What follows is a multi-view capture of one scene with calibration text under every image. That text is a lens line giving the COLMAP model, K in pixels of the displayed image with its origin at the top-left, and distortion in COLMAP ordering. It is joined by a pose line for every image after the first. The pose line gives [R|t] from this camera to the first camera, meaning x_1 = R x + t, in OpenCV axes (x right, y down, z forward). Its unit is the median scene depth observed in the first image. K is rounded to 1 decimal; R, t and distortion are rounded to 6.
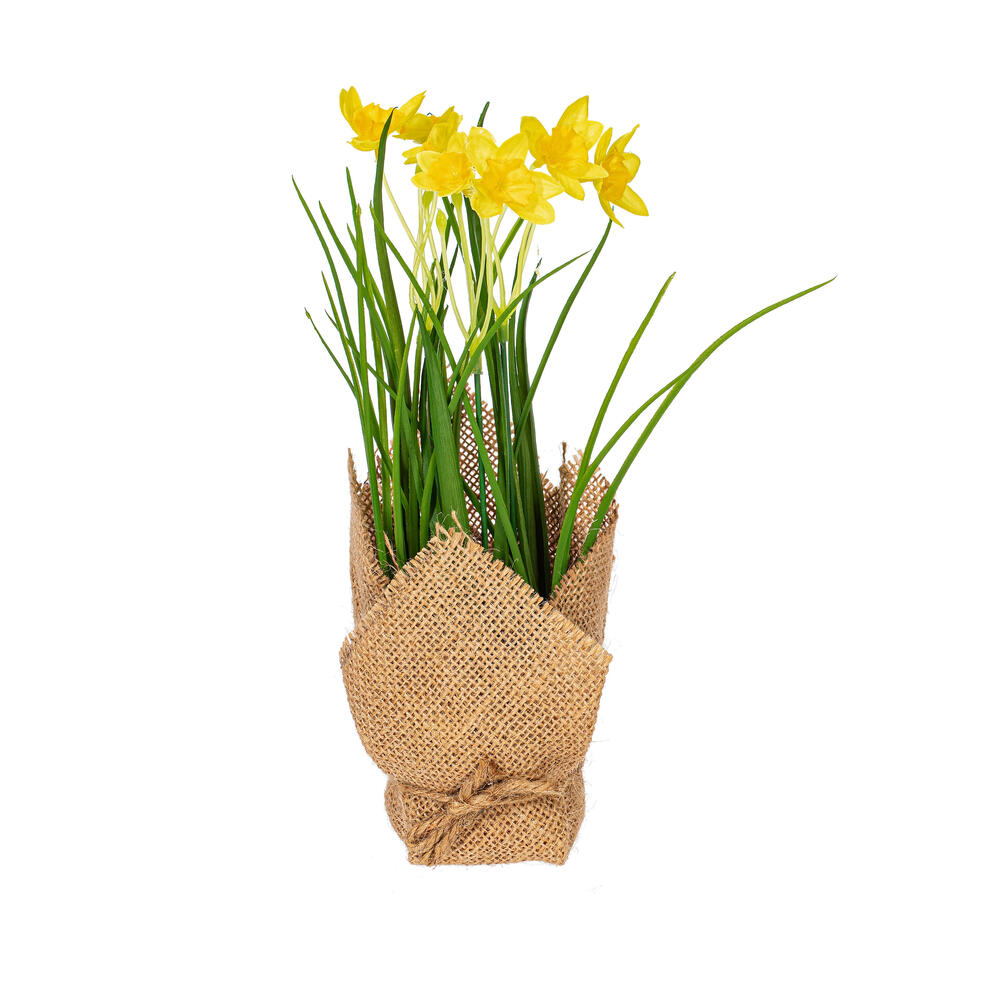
lens RADIAL K [[3049.7, 0, 501.0], [0, 3049.7, 500.1], [0, 0, 1]] dist [-0.067091, 0.000000]
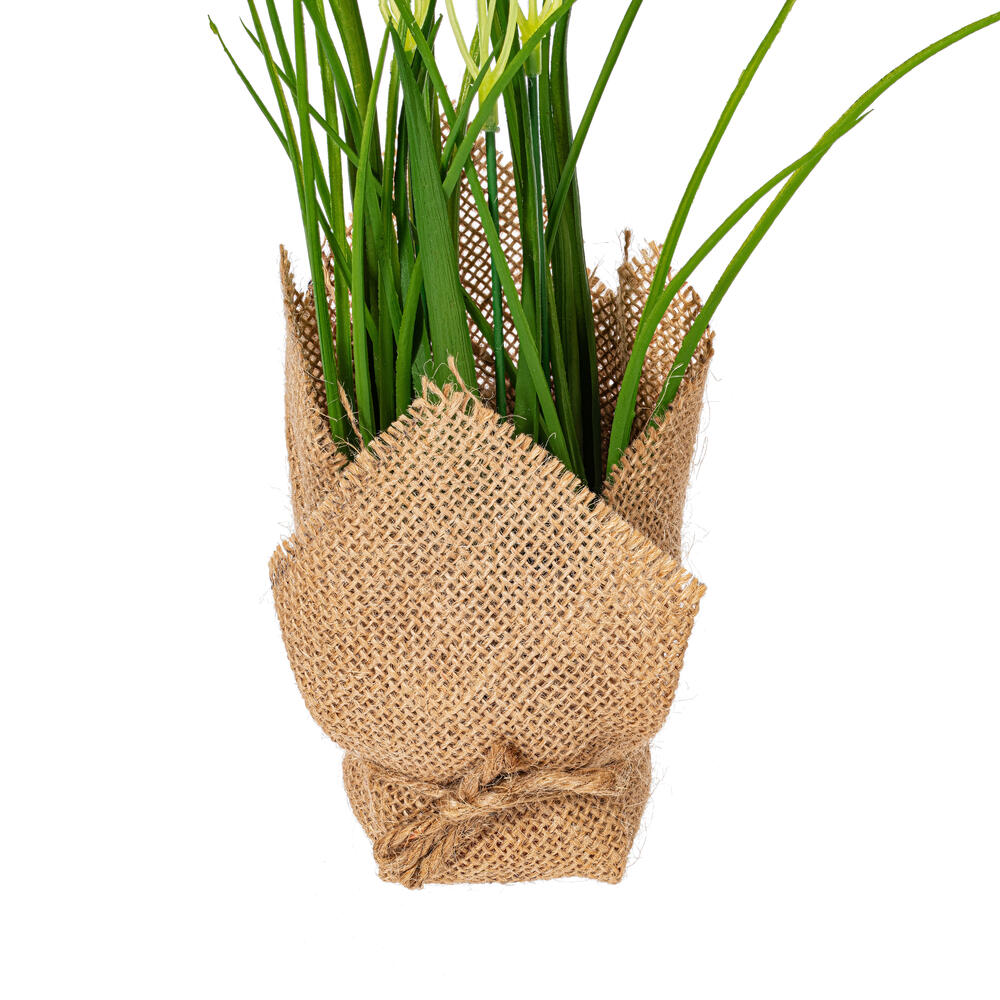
lens RADIAL K [[3049.7, 0, 498.1], [0, 3049.7, 499.9], [0, 0, 1]] dist [-0.067091, 0.000000]
pose [[0.999980, 0.002962, 0.005518, -0.009198], [-0.003747, 0.988959, 0.148143, -0.057675], [-0.005018, -0.148160, 0.988951, 0.381879]]
